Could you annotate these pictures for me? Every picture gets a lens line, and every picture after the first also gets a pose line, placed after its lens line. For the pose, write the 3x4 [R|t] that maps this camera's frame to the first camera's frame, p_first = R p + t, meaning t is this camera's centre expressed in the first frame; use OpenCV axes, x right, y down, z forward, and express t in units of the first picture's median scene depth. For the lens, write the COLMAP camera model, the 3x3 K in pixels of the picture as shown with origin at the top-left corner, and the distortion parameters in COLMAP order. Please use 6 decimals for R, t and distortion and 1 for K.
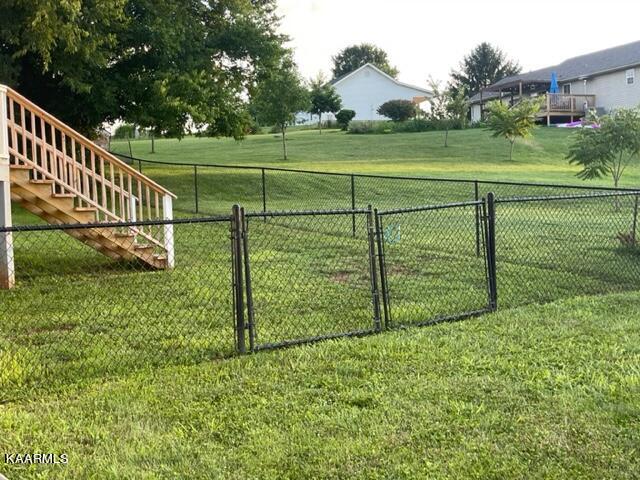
lens RADIAL K [[812.8, 0, 320.0], [0, 812.8, 240.0], [0, 0, 1]] dist [0.135747, -0.609987]
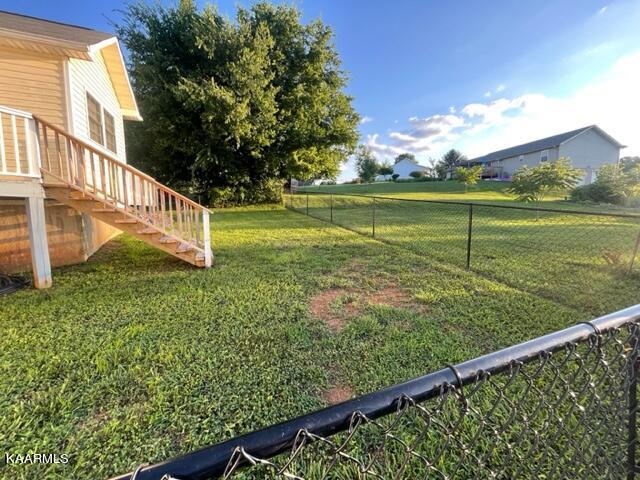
lens RADIAL K [[260.6, 0, 317.5], [0, 260.6, 233.4], [0, 0, 1]] dist [0.001087, 0.000338]
pose [[0.965502, 0.049903, -0.255569, 0.015360], [-0.035499, 0.997526, 0.060669, -0.008938], [0.257965, -0.049503, 0.964885, 0.115757]]
